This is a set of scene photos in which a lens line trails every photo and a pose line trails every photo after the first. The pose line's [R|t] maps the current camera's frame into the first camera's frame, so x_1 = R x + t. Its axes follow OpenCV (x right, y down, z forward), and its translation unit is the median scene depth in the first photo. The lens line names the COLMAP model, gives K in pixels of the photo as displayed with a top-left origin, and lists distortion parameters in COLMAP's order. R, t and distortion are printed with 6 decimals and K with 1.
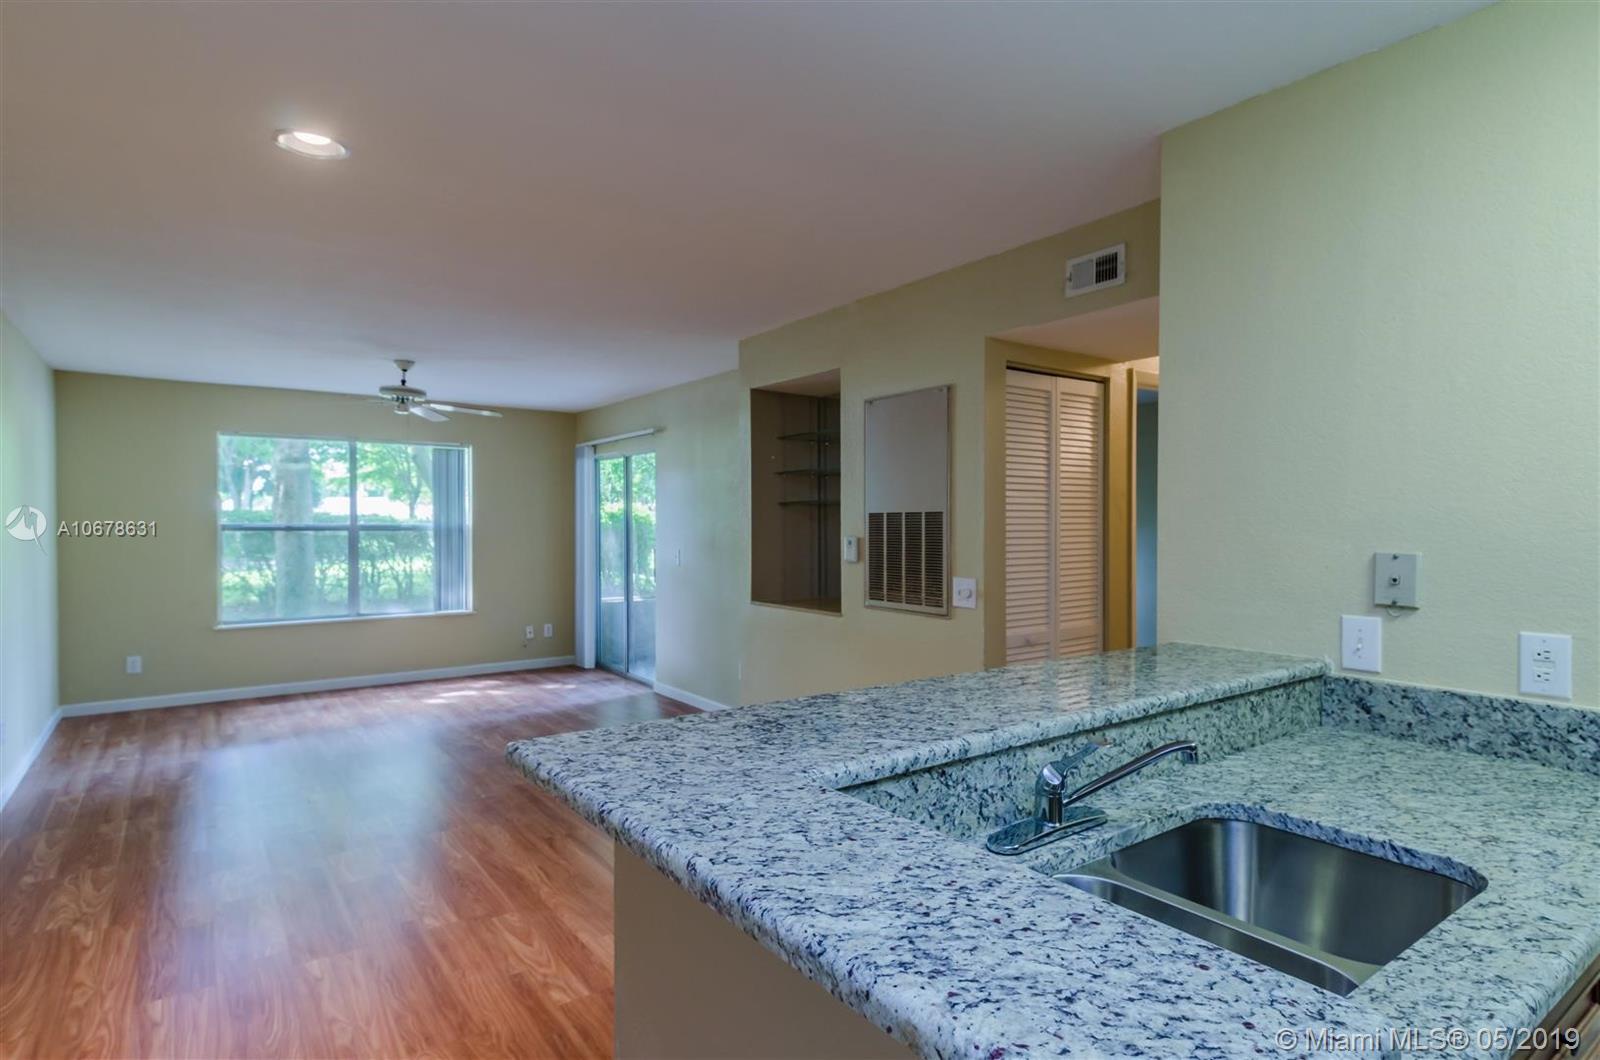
lens RADIAL K [[904.6, 0, 796.4], [0, 904.6, 514.3], [0, 0, 1]] dist [0.042349, 0.000603]
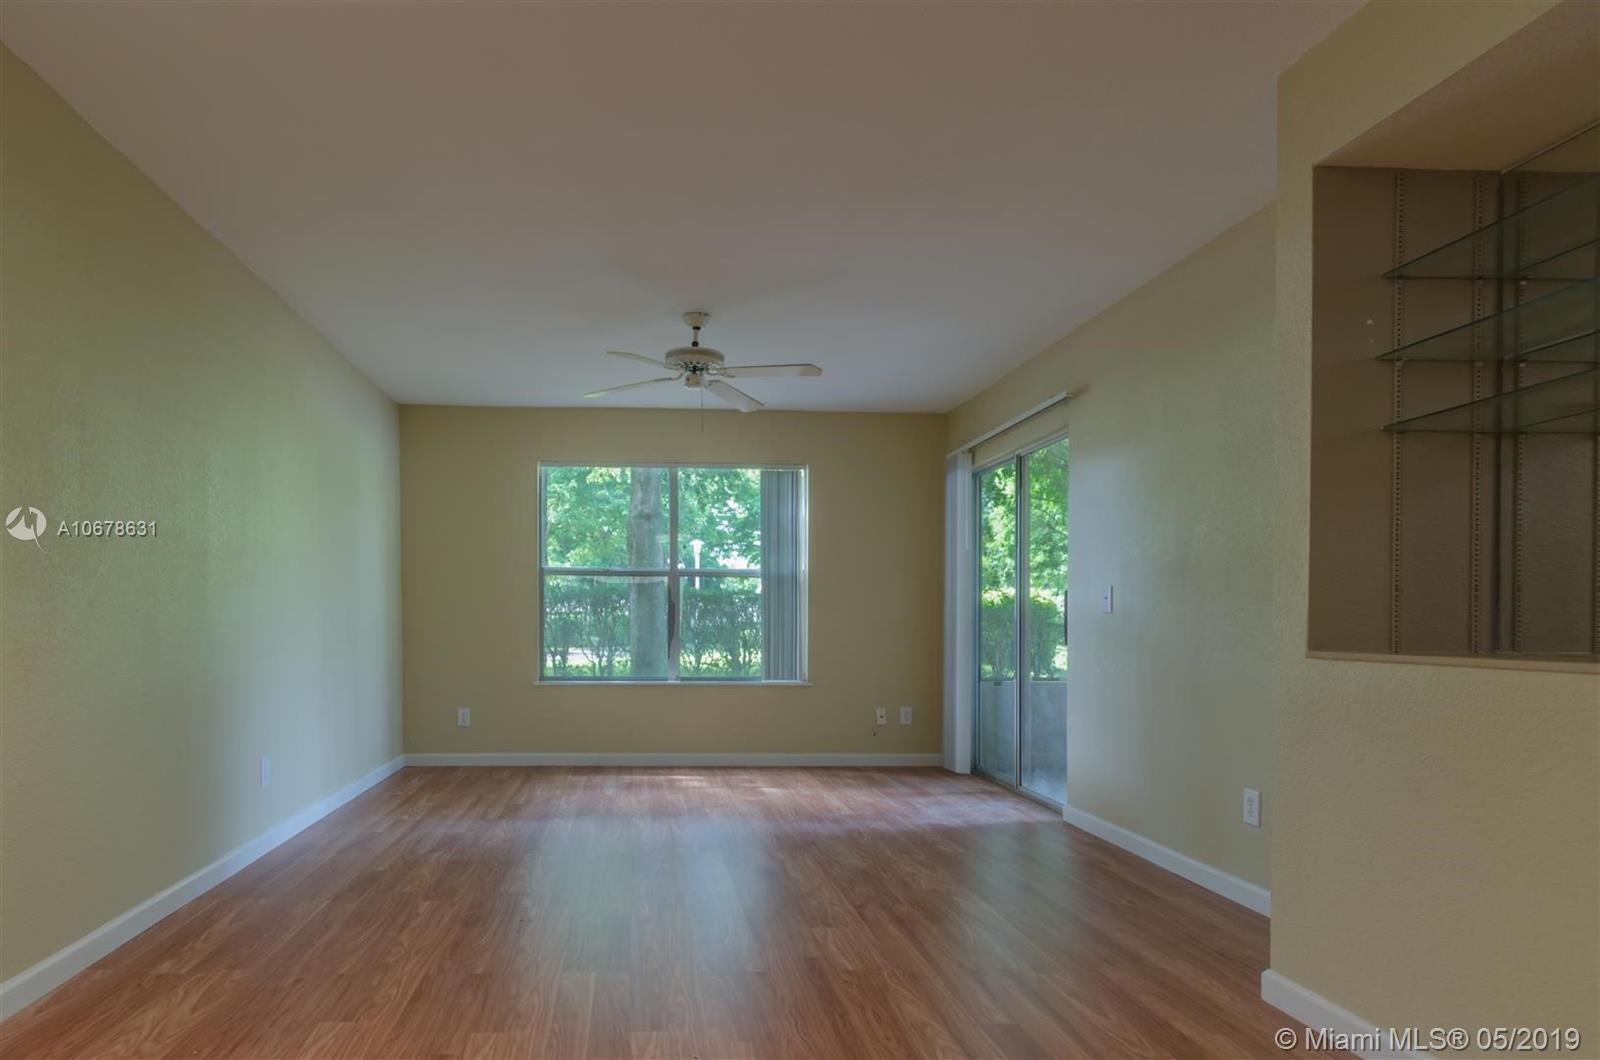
lens RADIAL K [[912.4, 0, 659.7], [0, 912.4, 628.0], [0, 0, 1]] dist [0.006511, 0.001842]
pose [[0.845019, 0.014198, -0.534548, -0.062643], [-0.009394, 0.999887, 0.011707, 0.063766], [0.534654, -0.004871, 0.845057, 0.348089]]
